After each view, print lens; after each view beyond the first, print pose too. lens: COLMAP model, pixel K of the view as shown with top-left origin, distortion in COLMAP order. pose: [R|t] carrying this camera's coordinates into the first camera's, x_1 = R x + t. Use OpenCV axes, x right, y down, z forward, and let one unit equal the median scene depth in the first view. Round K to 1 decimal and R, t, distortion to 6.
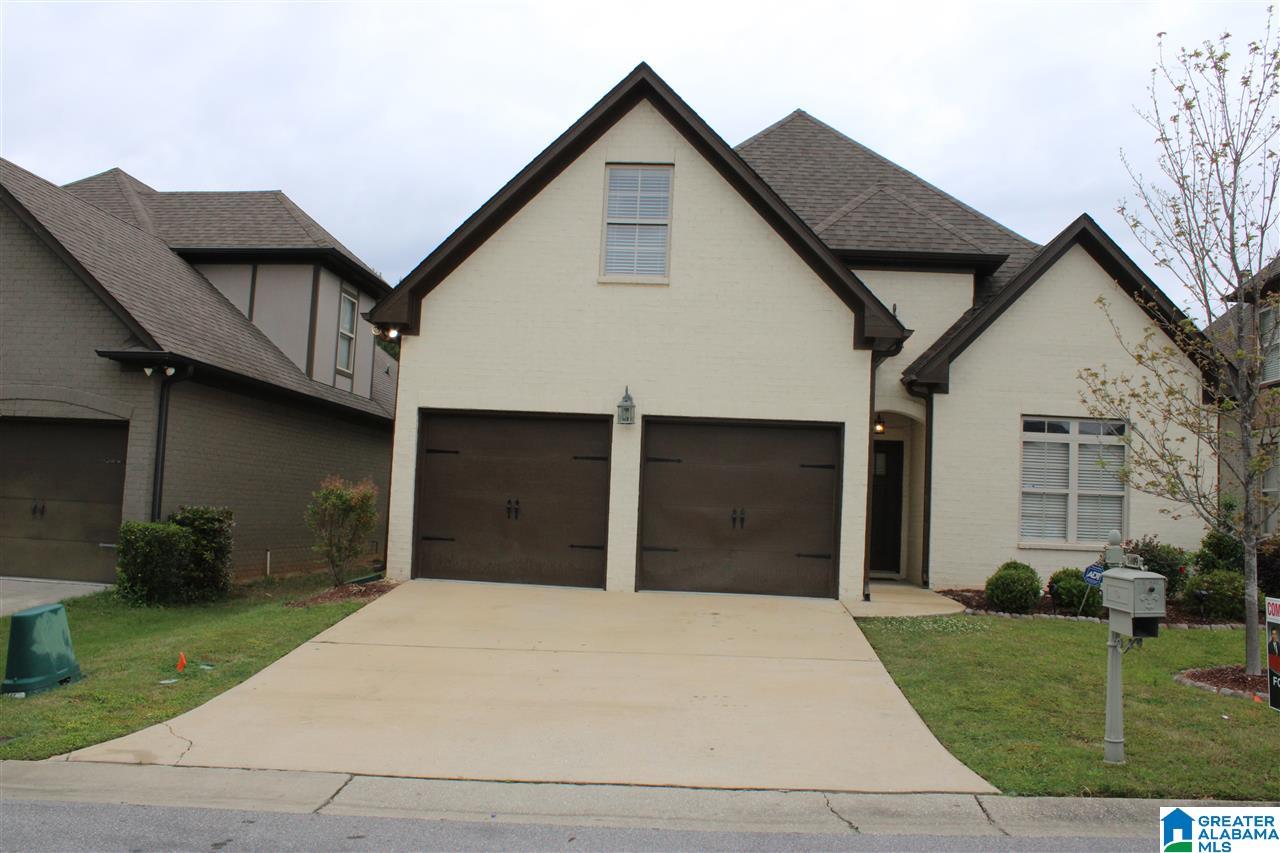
lens RADIAL K [[1054.8, 0, 646.4], [0, 1054.8, 425.9], [0, 0, 1]] dist [-0.175469, 0.146800]
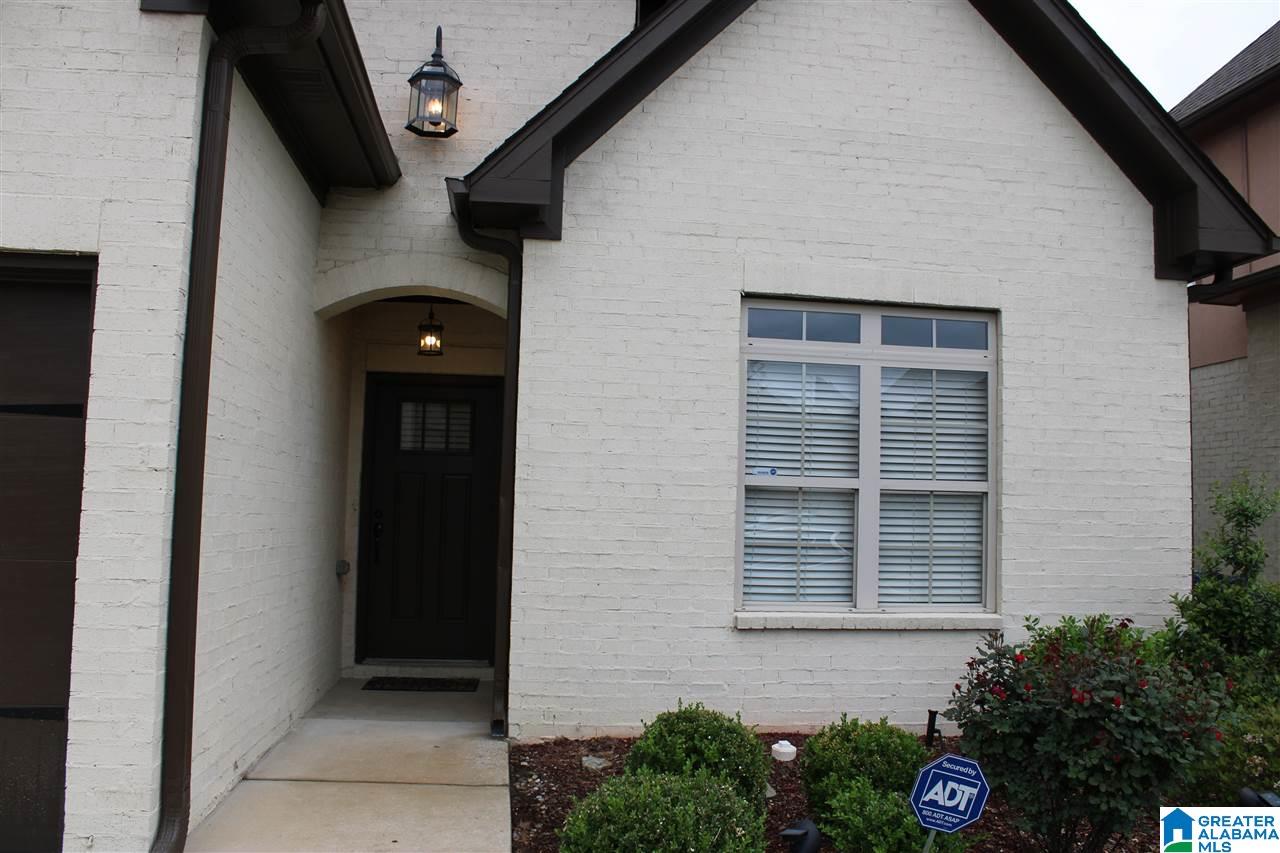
lens RADIAL K [[1054.8, 0, 646.4], [0, 1054.8, 425.9], [0, 0, 1]] dist [-0.175469, 0.146800]
pose [[0.981844, -0.003695, 0.189656, 0.276931], [0.002329, 0.999970, 0.007423, 0.041566], [-0.189678, -0.006846, 0.981822, 0.675184]]
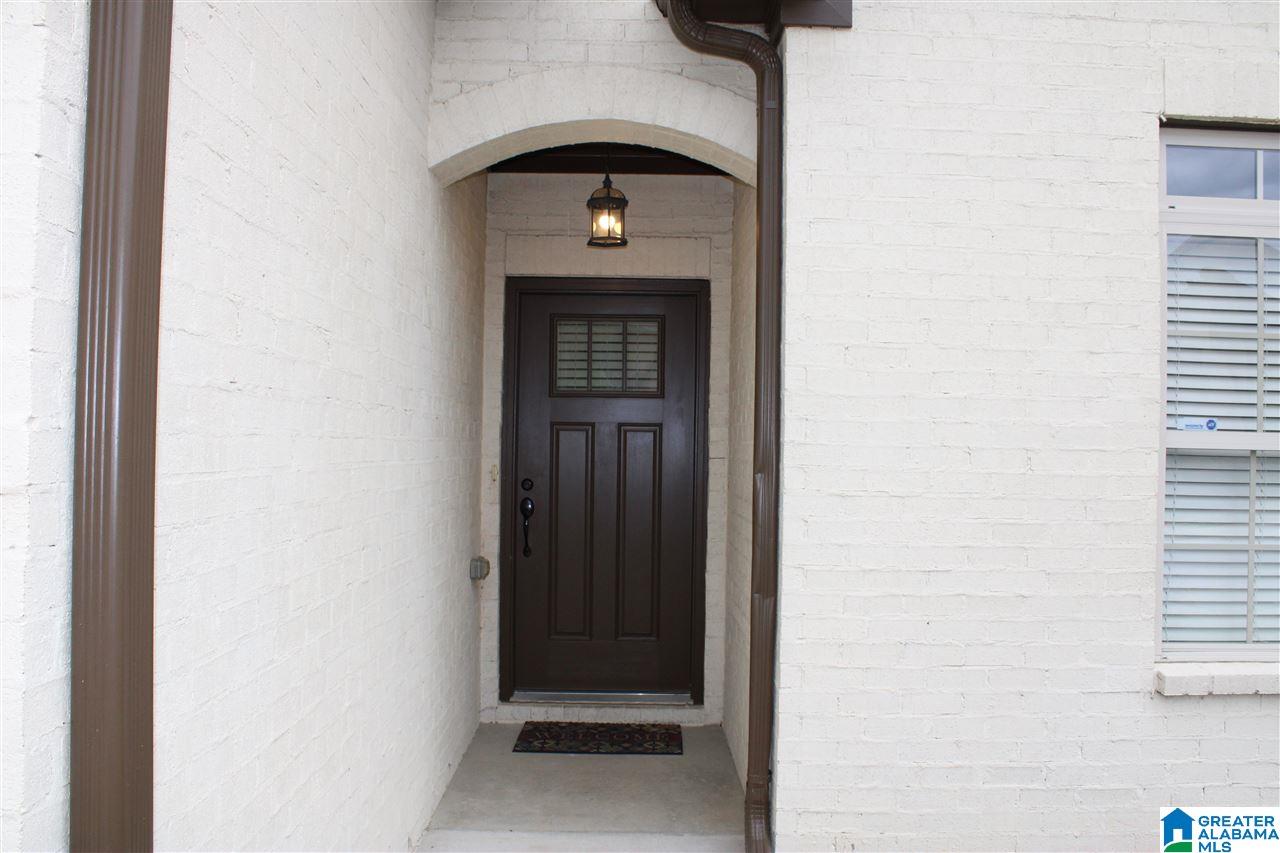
lens RADIAL K [[1054.8, 0, 646.4], [0, 1054.8, 425.9], [0, 0, 1]] dist [-0.175469, 0.146800]
pose [[0.995911, -0.026959, 0.086218, 0.251748], [0.020629, 0.997083, 0.073488, 0.043410], [-0.087948, -0.071409, 0.993562, 0.869085]]
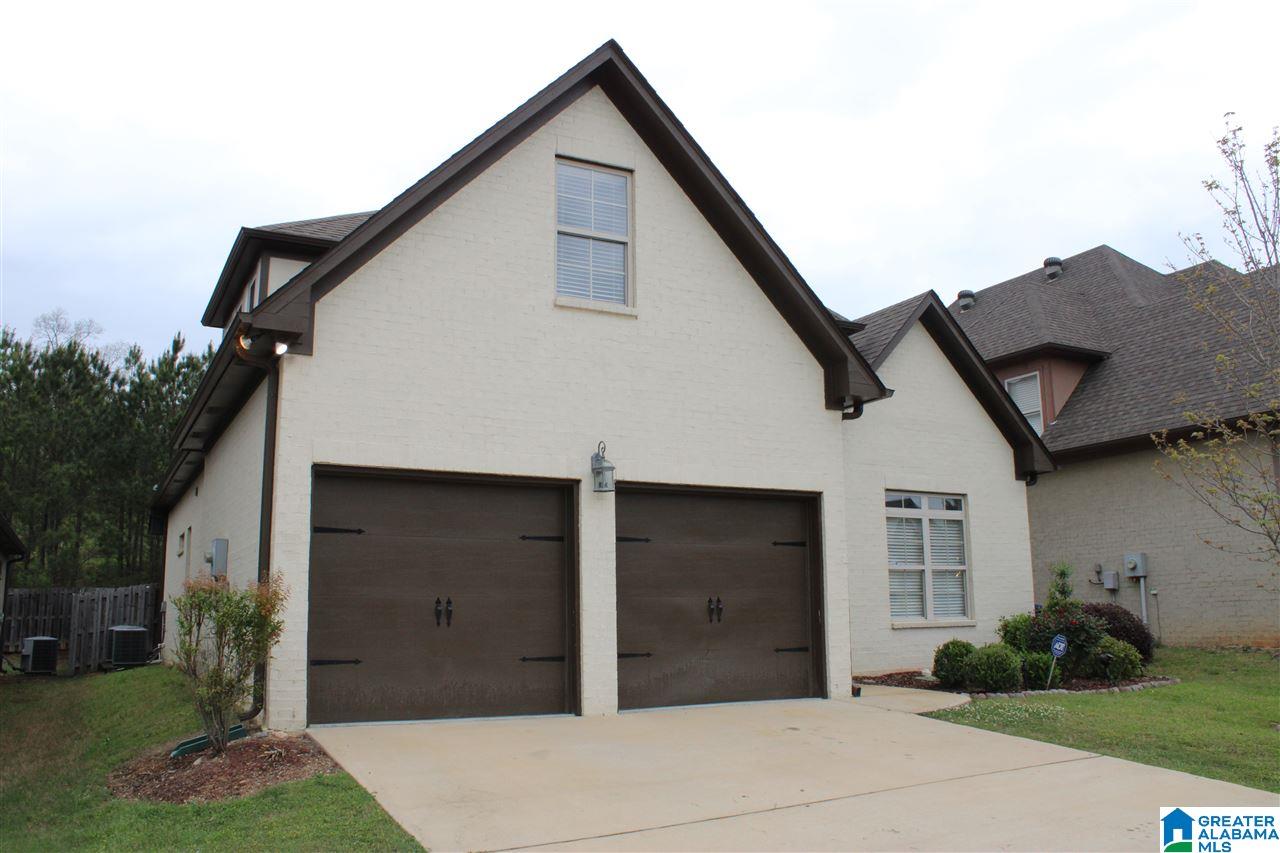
lens RADIAL K [[1054.8, 0, 646.4], [0, 1054.8, 425.9], [0, 0, 1]] dist [-0.175469, 0.146800]
pose [[0.840689, 0.043876, 0.539738, -0.394009], [0.007346, 0.995696, -0.092383, 0.020873], [-0.541468, 0.081630, 0.836749, 0.335018]]
